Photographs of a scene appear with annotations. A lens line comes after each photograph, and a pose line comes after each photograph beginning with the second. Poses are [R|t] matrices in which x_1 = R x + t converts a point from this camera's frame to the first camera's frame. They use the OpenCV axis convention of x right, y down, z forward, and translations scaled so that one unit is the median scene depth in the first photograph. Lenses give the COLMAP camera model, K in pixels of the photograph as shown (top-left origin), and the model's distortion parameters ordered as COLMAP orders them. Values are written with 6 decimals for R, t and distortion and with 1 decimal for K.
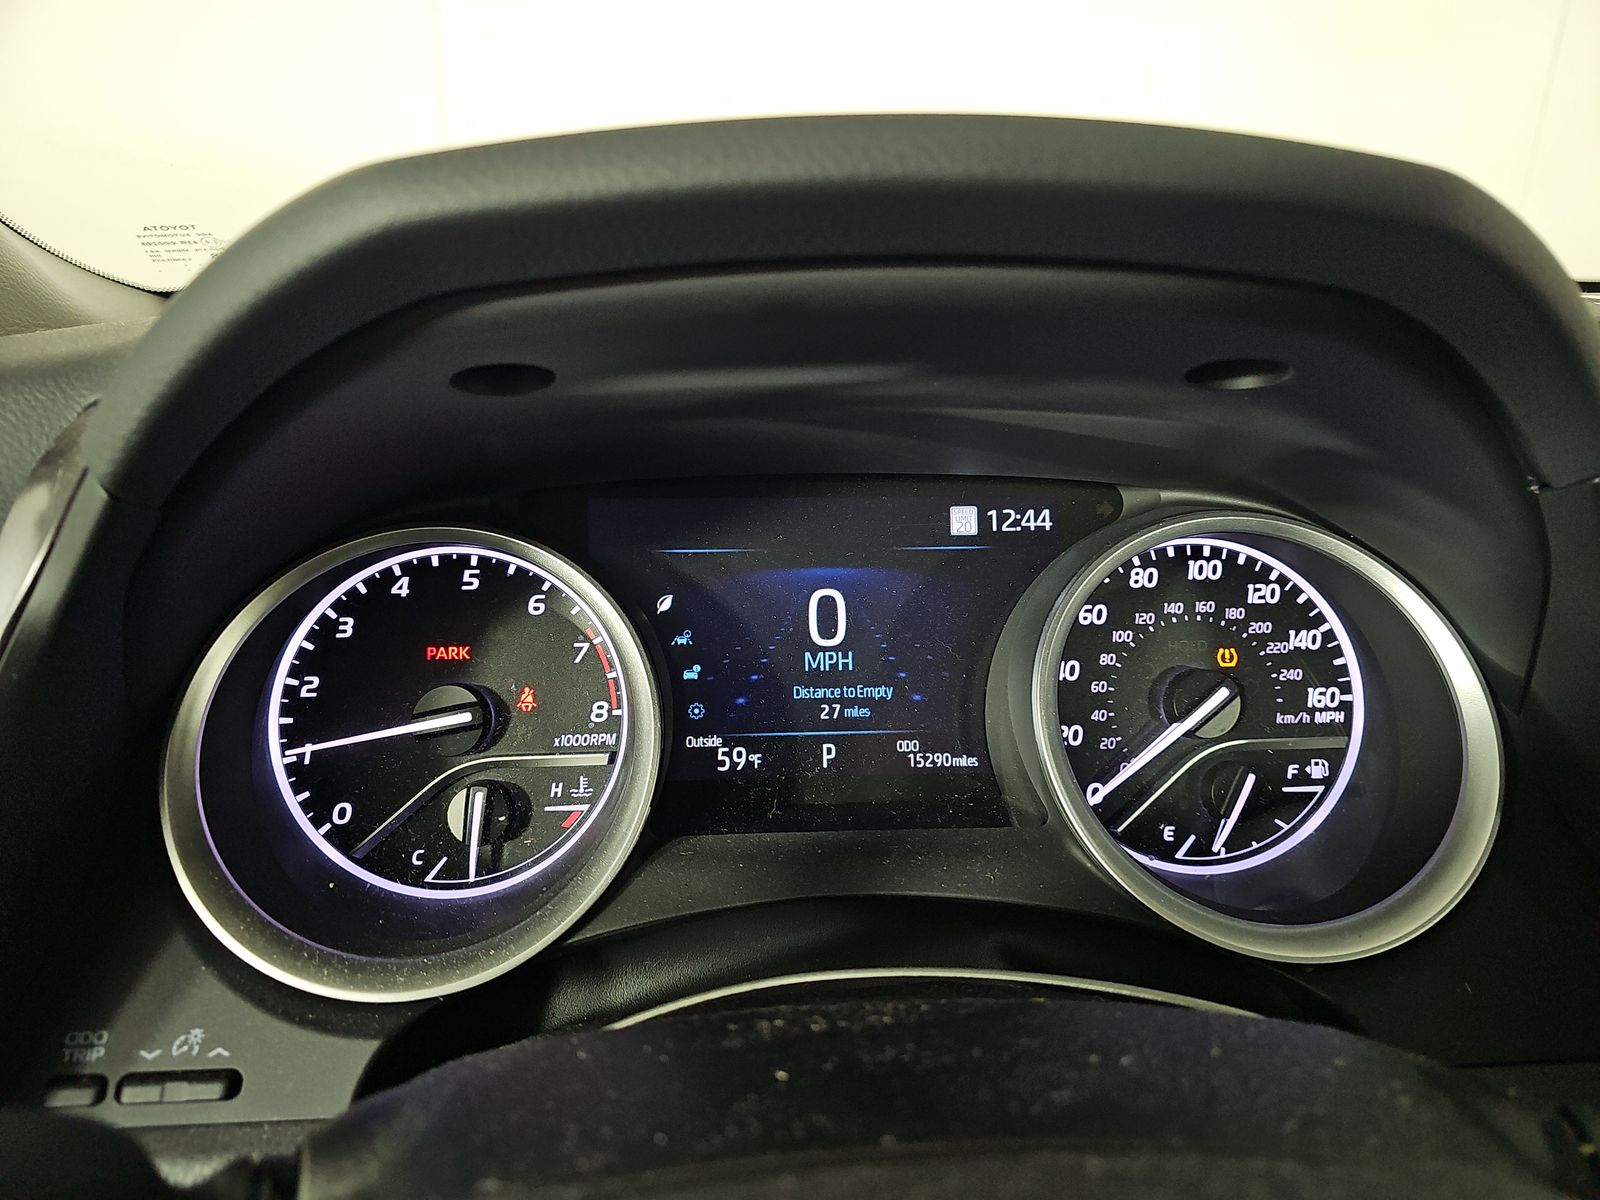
lens RADIAL K [[1088.6, 0, 802.5], [0, 1088.6, 588.6], [0, 0, 1]] dist [0.040508, -0.039912]
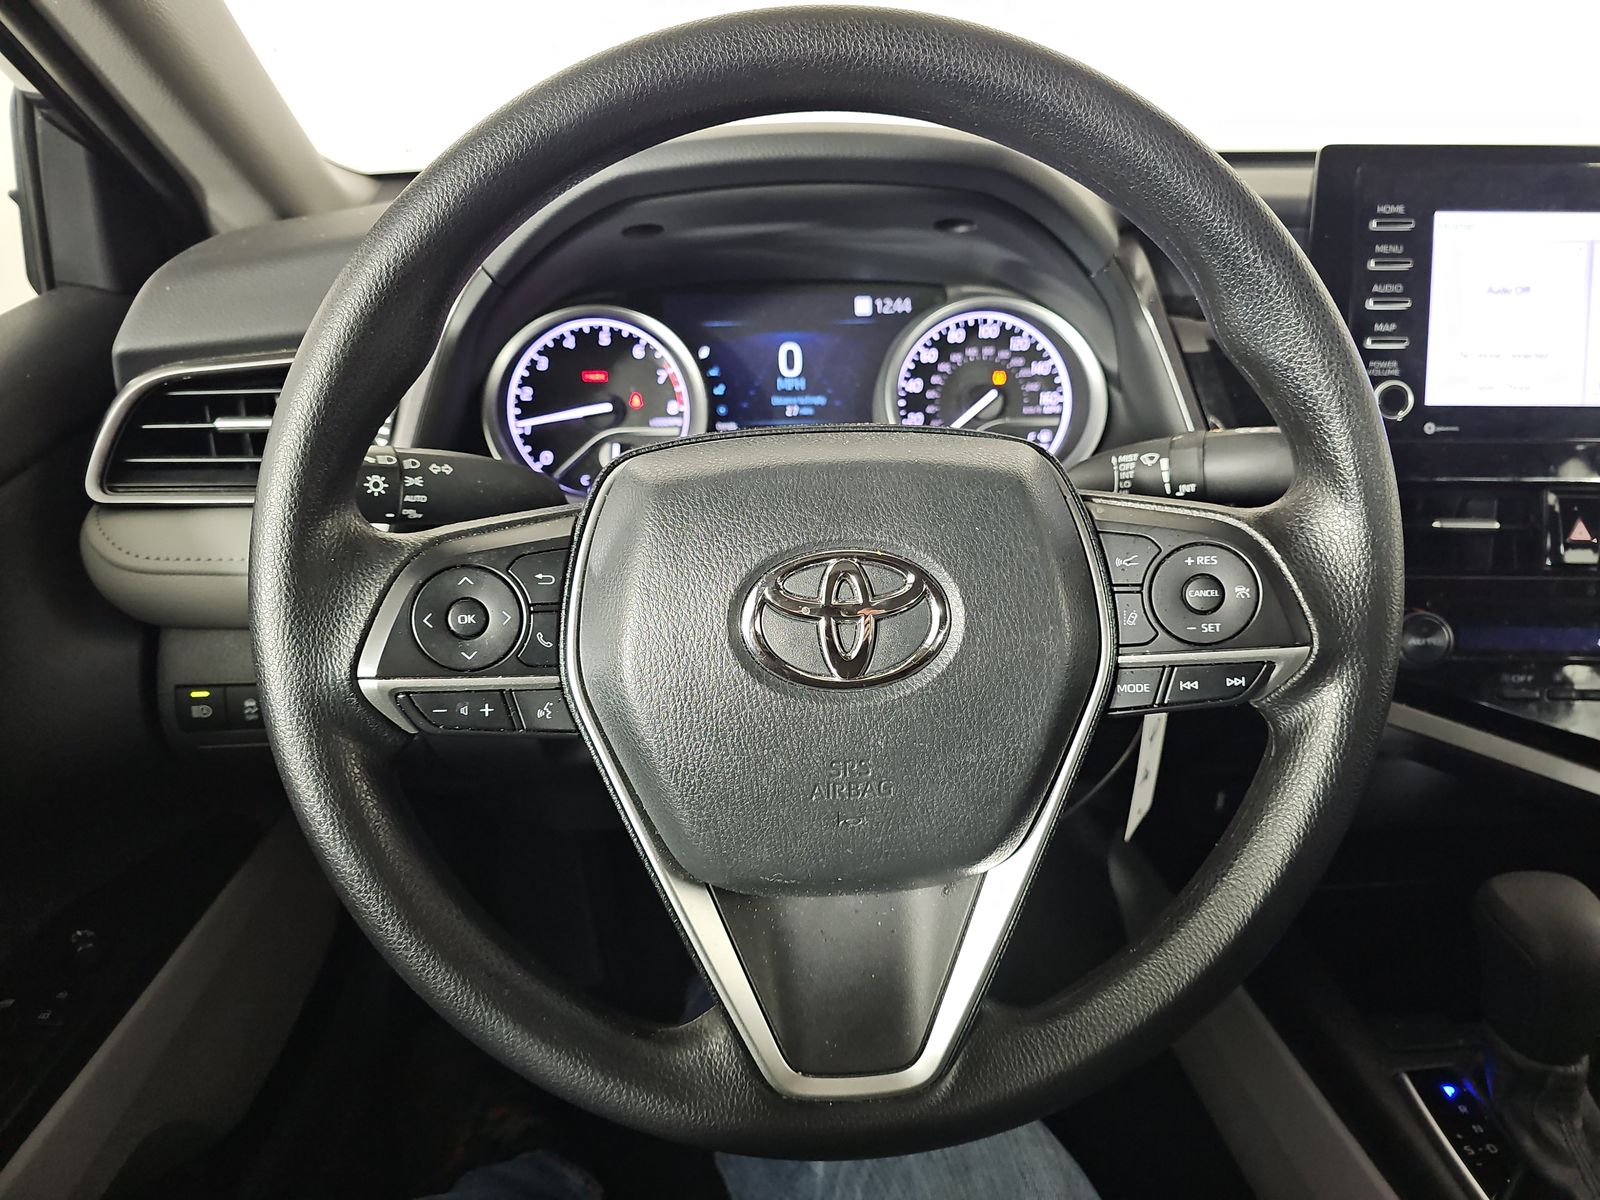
lens RADIAL K [[1088.6, 0, 789.2], [0, 1088.6, 601.2], [0, 0, 1]] dist [0.040508, -0.039912]
pose [[0.999927, -0.007296, -0.009657, 0.037271], [0.008579, 0.990079, 0.140248, 0.180424], [0.008537, -0.140320, 0.990069, -0.960225]]
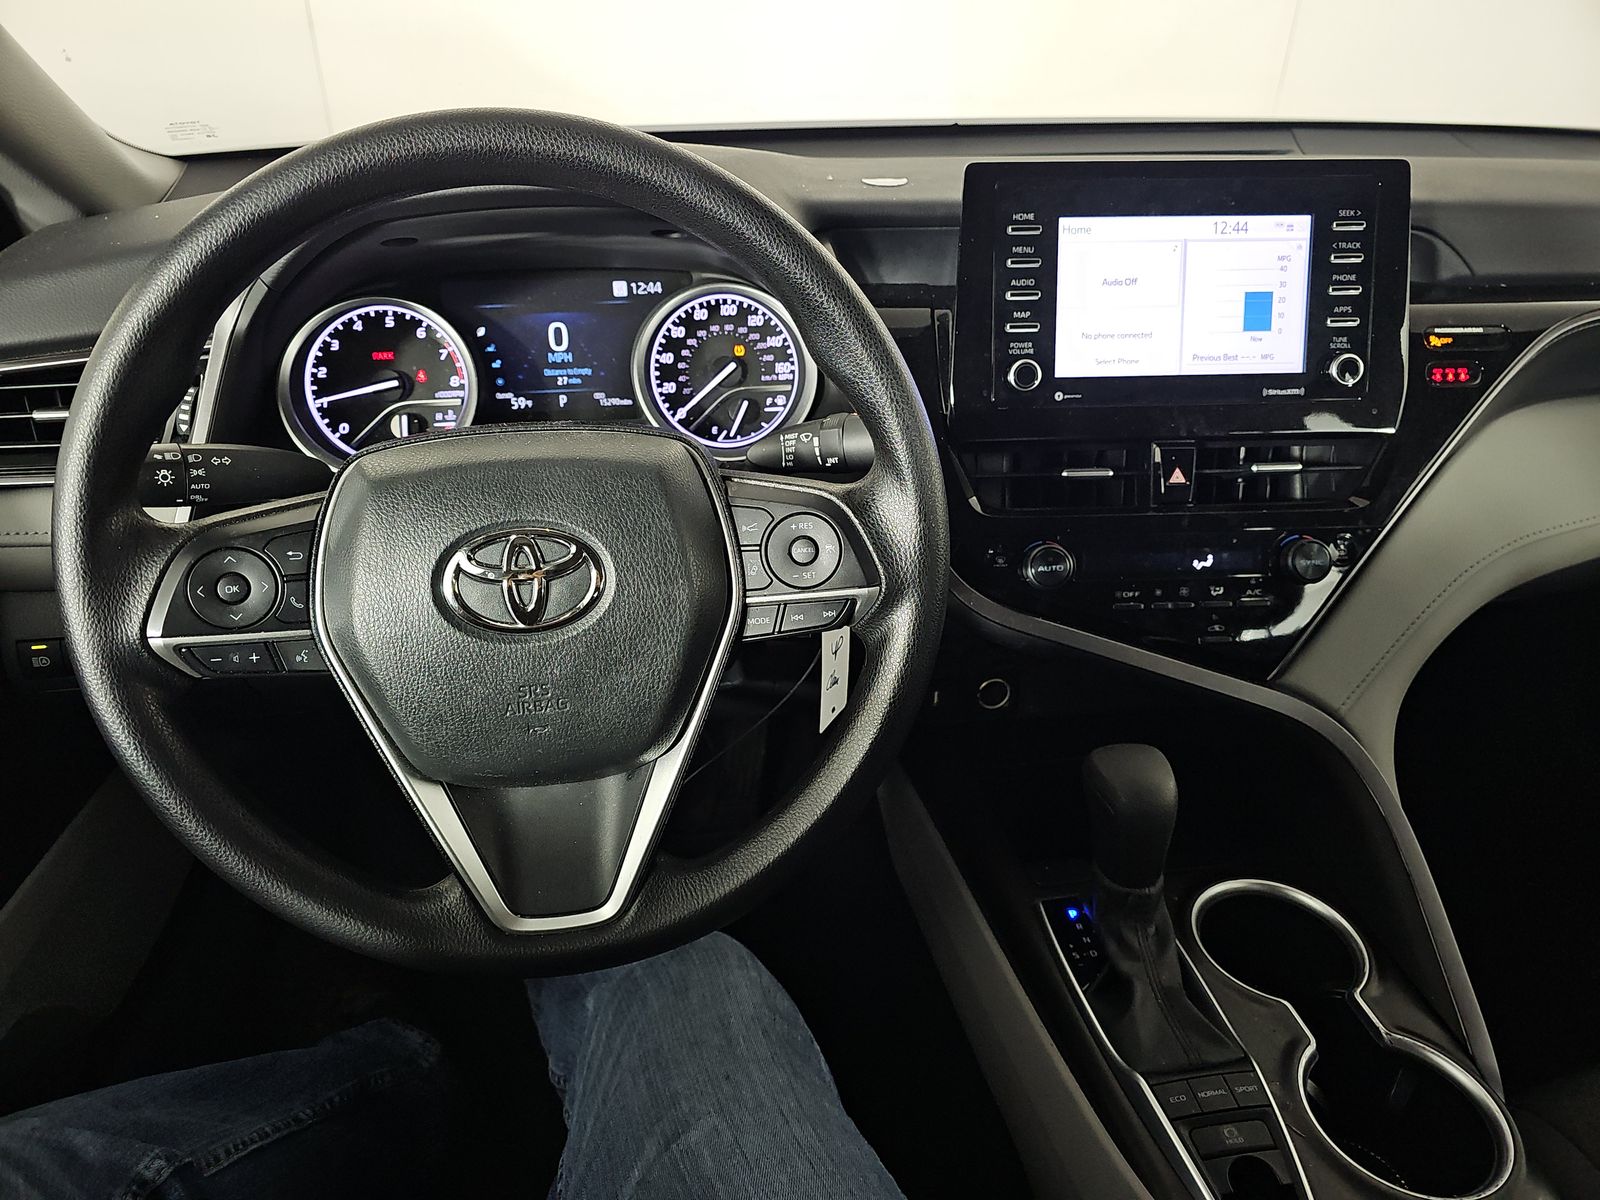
lens RADIAL K [[1088.6, 0, 772.5], [0, 1088.6, 602.0], [0, 0, 1]] dist [0.040508, -0.039912]
pose [[0.997243, -0.041980, 0.061186, 0.302032], [0.027539, 0.975077, 0.220150, 0.076213], [-0.068903, -0.217858, 0.973545, -1.304078]]
